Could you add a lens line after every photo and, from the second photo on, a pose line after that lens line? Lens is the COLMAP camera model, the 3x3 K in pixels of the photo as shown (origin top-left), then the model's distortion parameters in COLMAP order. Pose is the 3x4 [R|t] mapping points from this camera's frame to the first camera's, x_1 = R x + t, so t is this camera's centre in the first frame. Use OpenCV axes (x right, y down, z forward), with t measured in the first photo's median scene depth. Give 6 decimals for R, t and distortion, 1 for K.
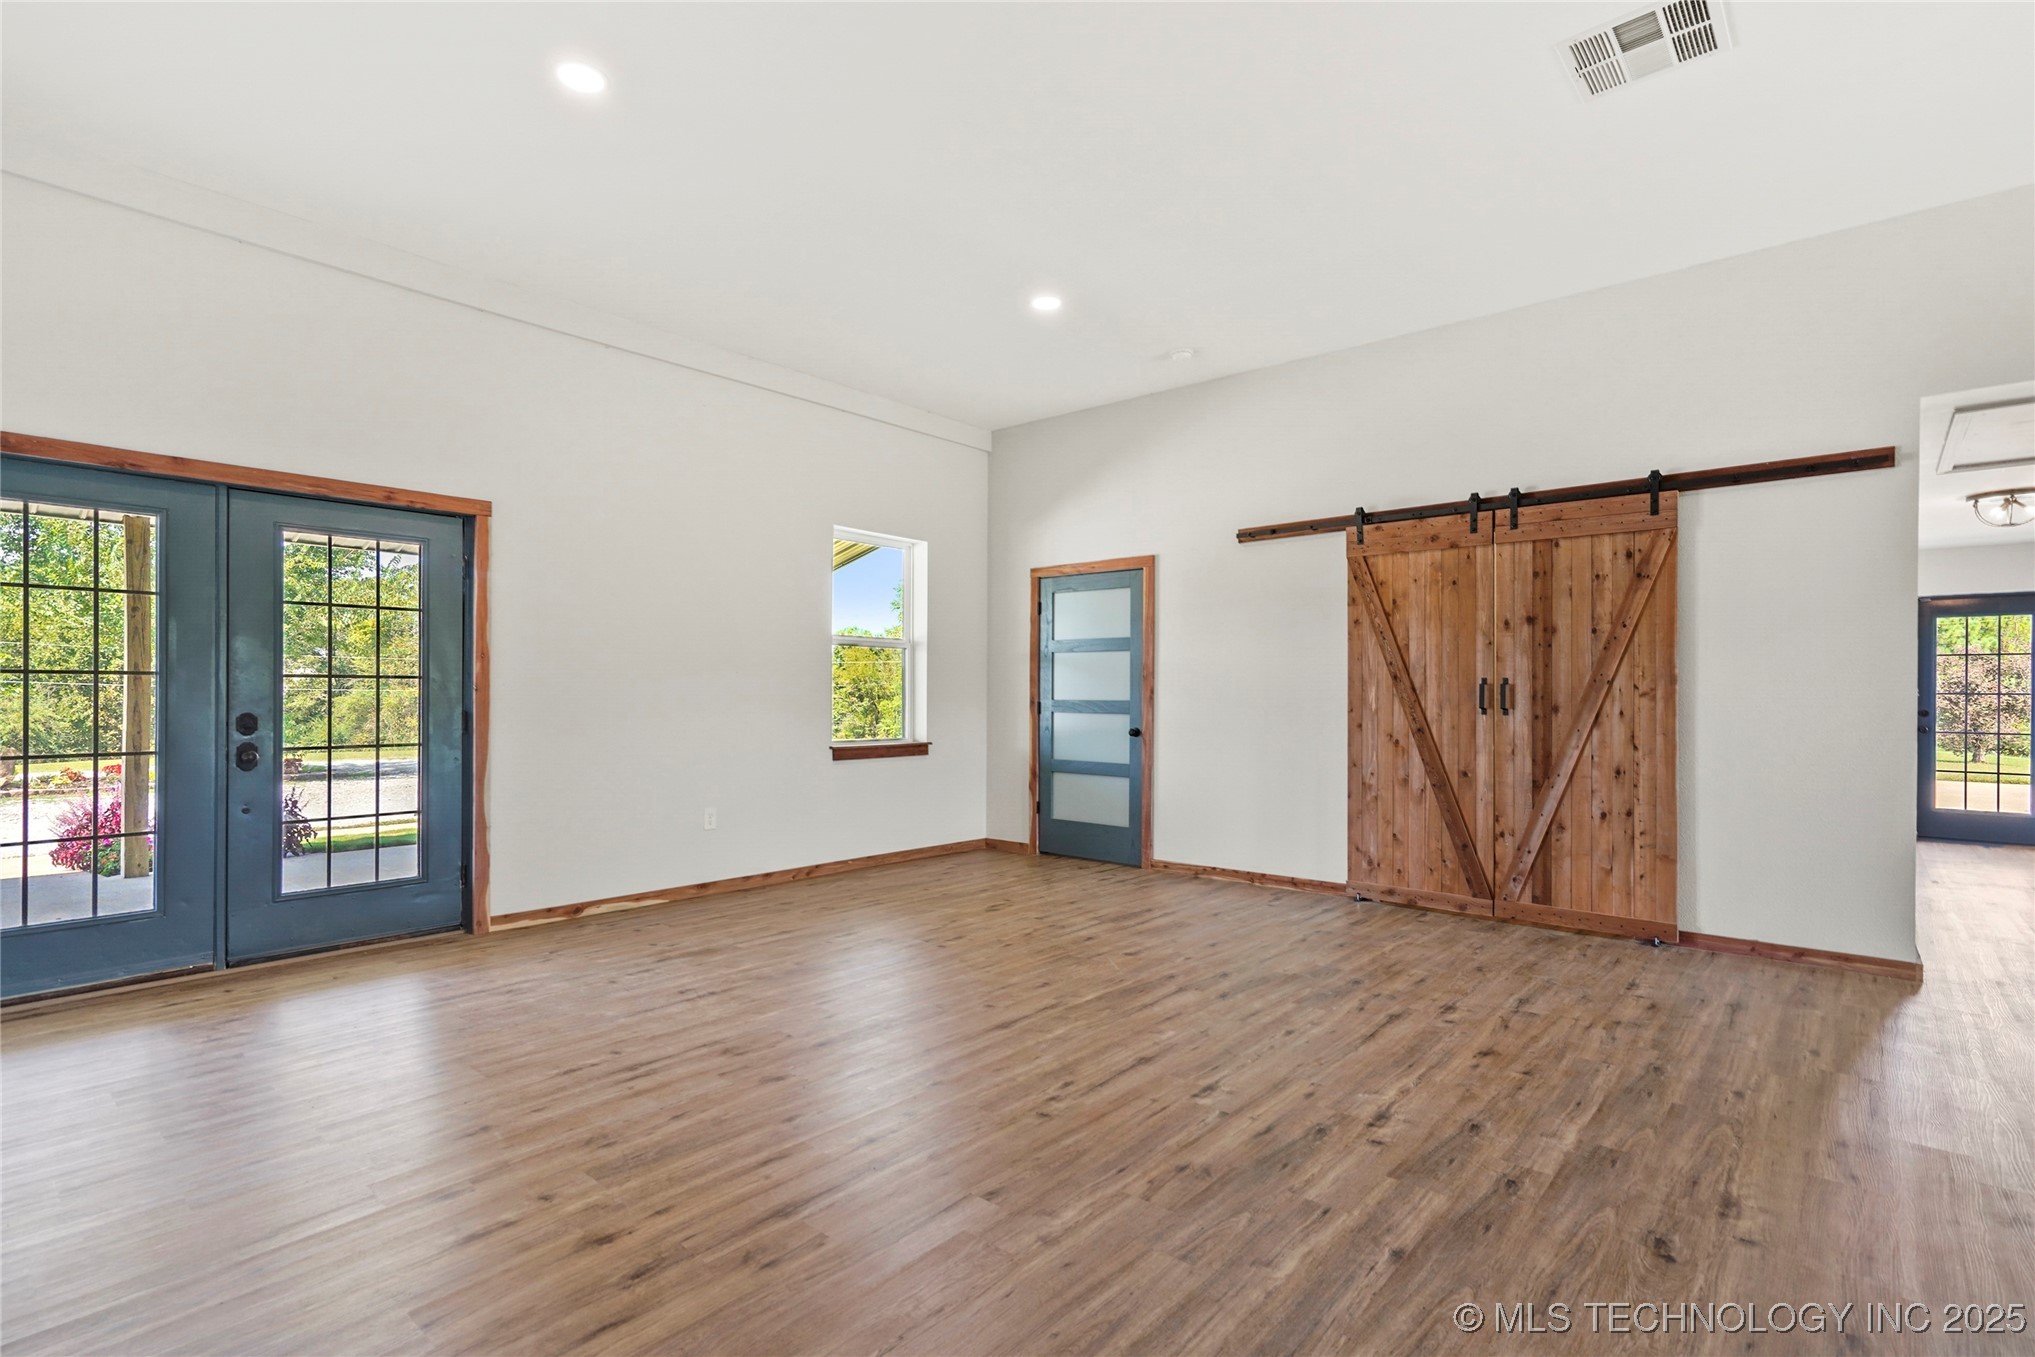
lens RADIAL K [[963.0, 0, 1007.6], [0, 963.0, 693.9], [0, 0, 1]] dist [0.001916, 0.003705]
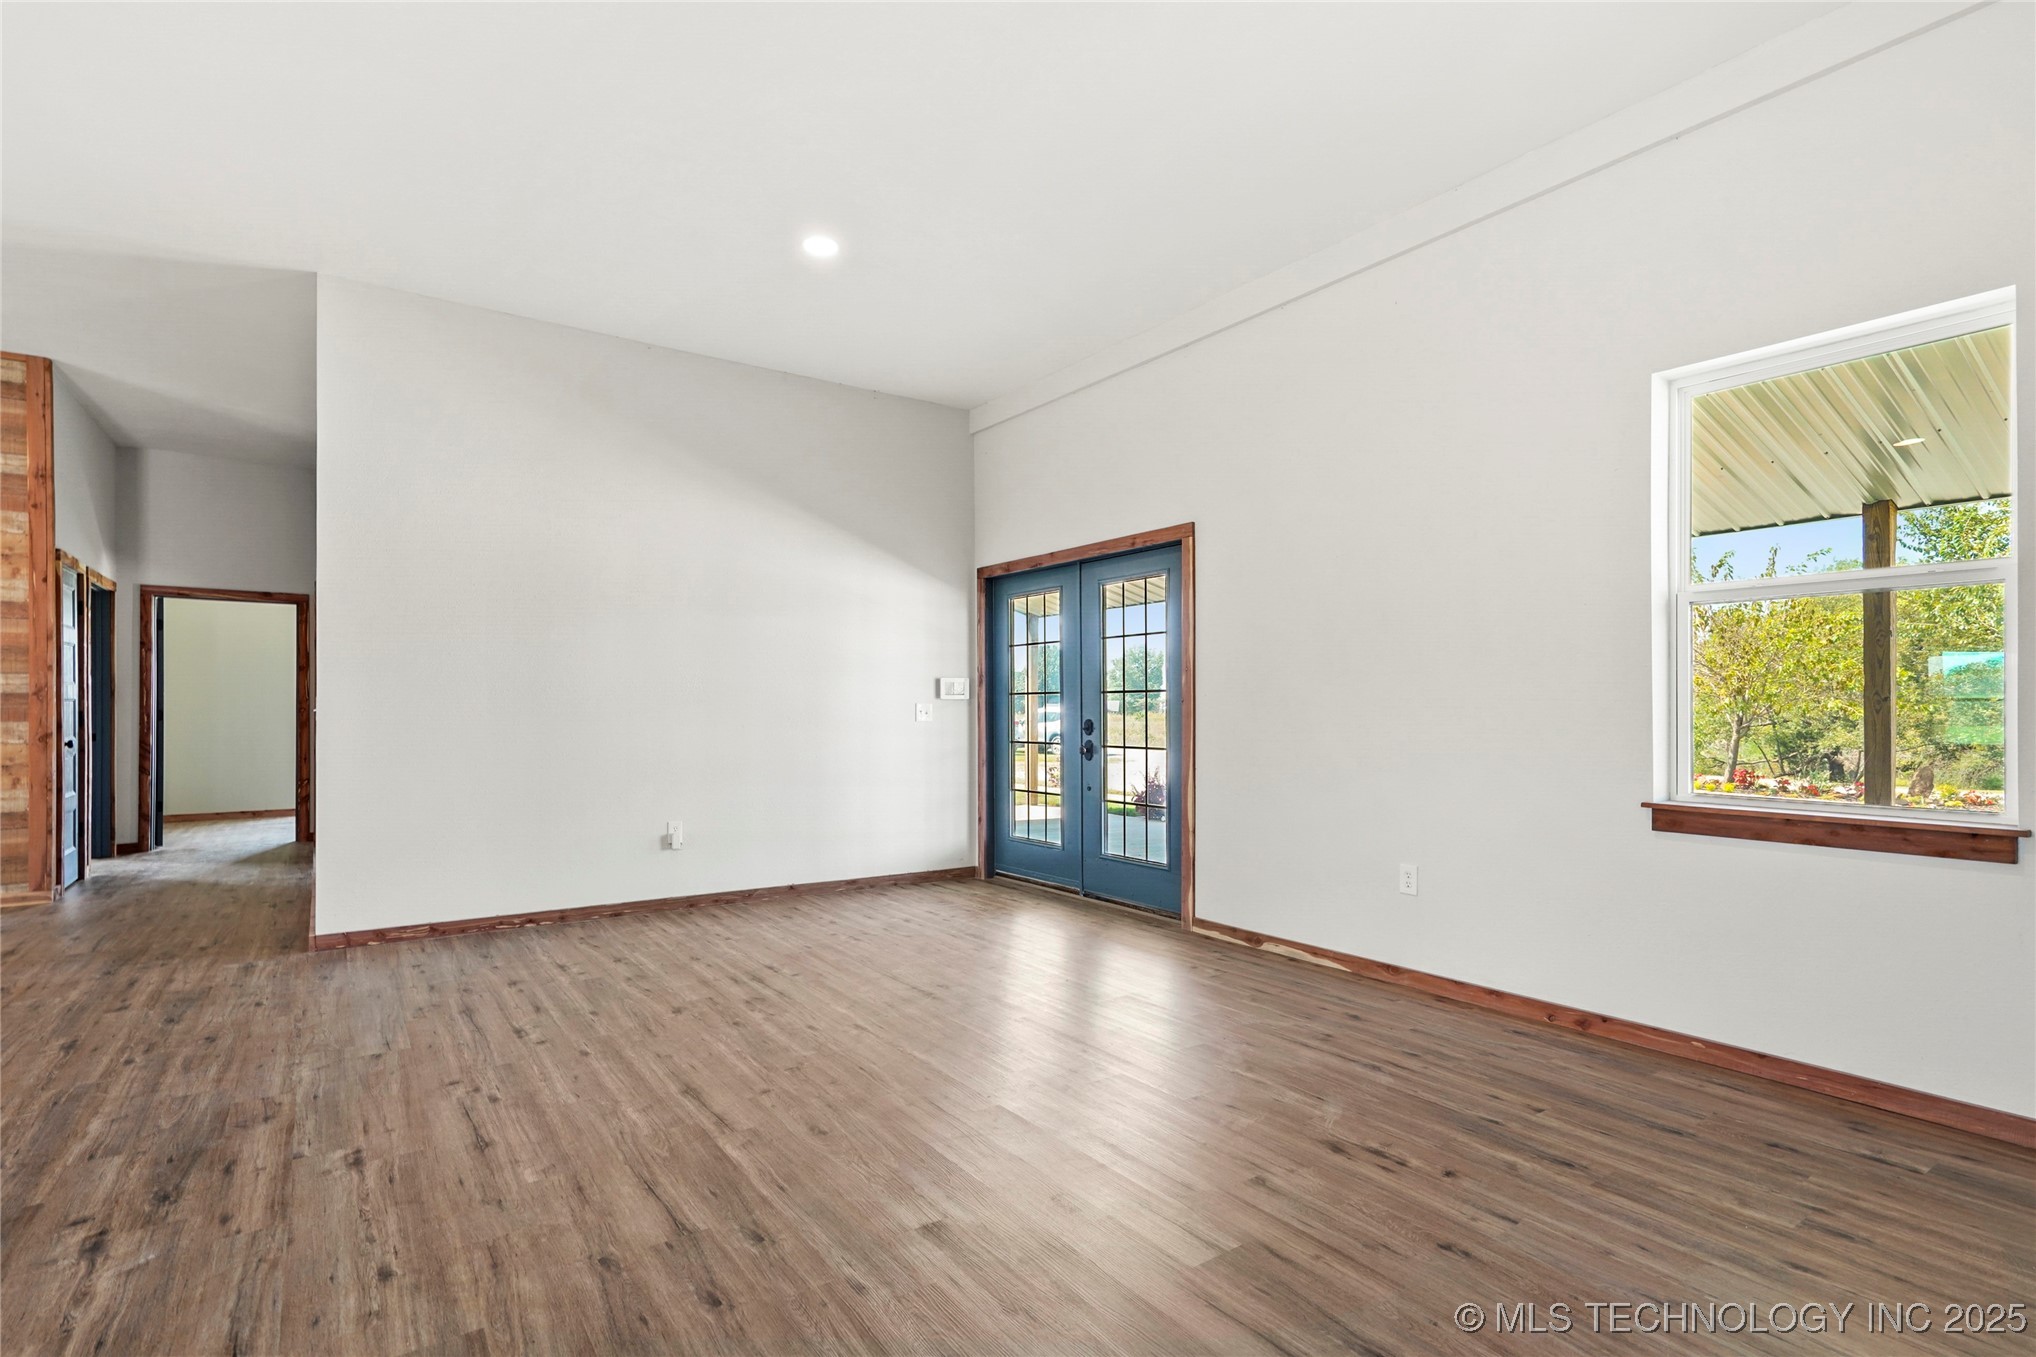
lens RADIAL K [[963.5, 0, 1007.8], [0, 963.5, 671.4], [0, 0, 1]] dist [0.001916, 0.003705]
pose [[-0.228378, -0.045677, -0.972500, 0.906811], [-0.001032, 0.998910, -0.046675, 0.018669], [0.973572, -0.009656, -0.228176, 1.724764]]
